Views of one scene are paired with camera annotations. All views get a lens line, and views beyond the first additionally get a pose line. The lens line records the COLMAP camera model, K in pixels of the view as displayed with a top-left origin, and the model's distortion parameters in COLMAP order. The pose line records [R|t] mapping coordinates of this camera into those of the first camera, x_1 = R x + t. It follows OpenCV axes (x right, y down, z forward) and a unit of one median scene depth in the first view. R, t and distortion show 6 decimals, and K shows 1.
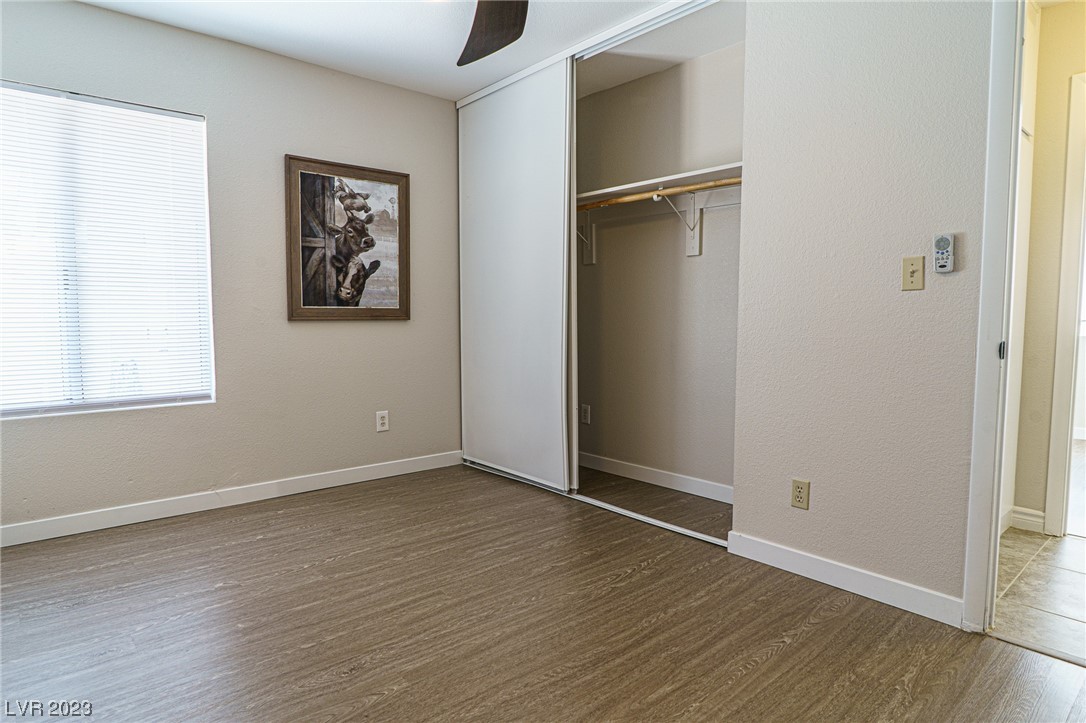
lens RADIAL K [[623.6, 0, 543.8], [0, 623.6, 358.6], [0, 0, 1]] dist [-0.016933, -0.000775]
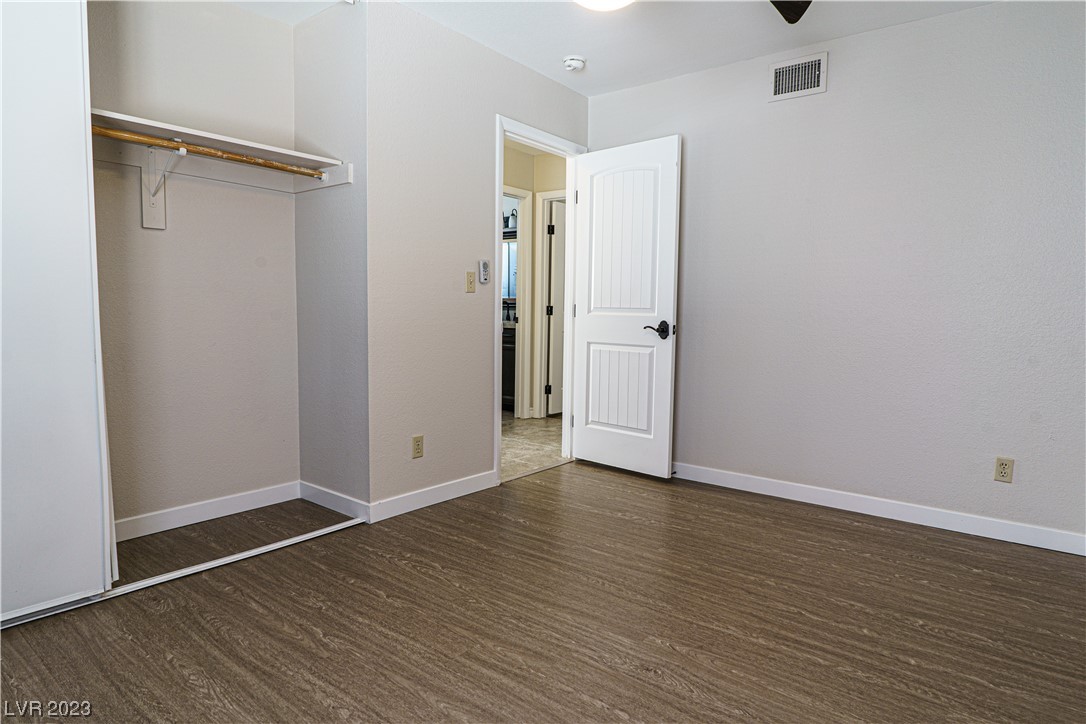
lens RADIAL K [[623.6, 0, 543.8], [0, 623.6, 359.1], [0, 0, 1]] dist [-0.016933, -0.000775]
pose [[-0.177244, -0.083937, 0.980581, -0.649153], [0.053314, 0.994074, 0.094729, -0.052567], [-0.982722, 0.069069, -0.171719, 0.694988]]
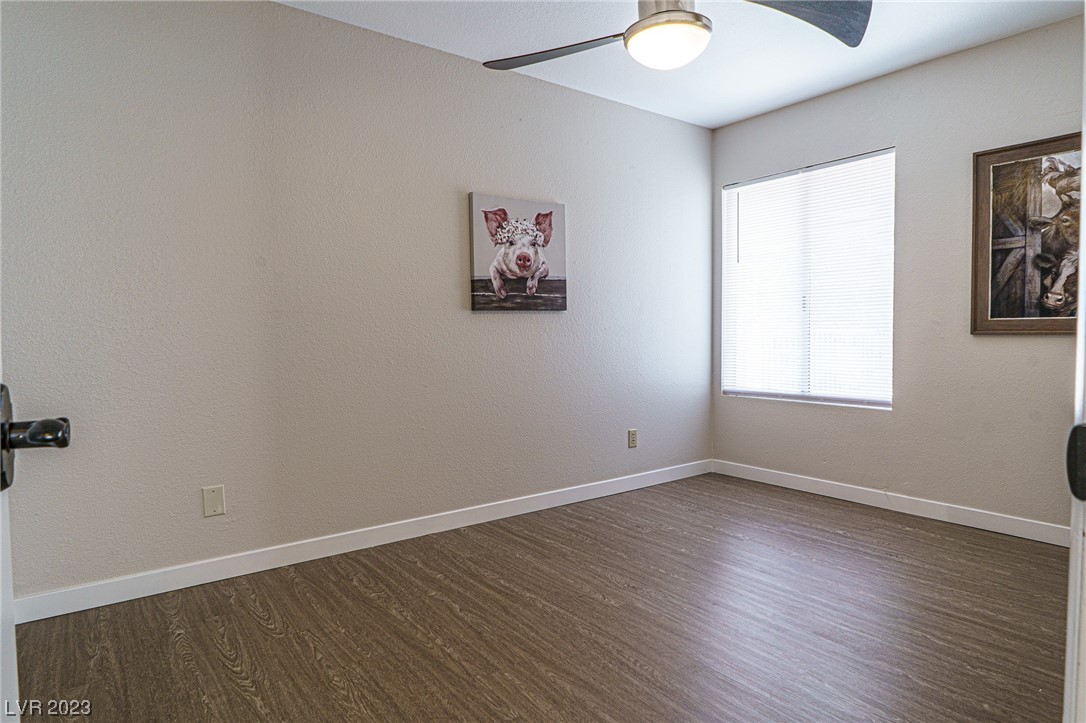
lens RADIAL K [[623.6, 0, 543.8], [0, 623.6, 358.6], [0, 0, 1]] dist [-0.016933, -0.000775]
pose [[-0.082863, 0.040740, -0.995728, 0.567238], [-0.062300, 0.996998, 0.045977, -0.029621], [0.994612, 0.065844, -0.080076, 0.469749]]
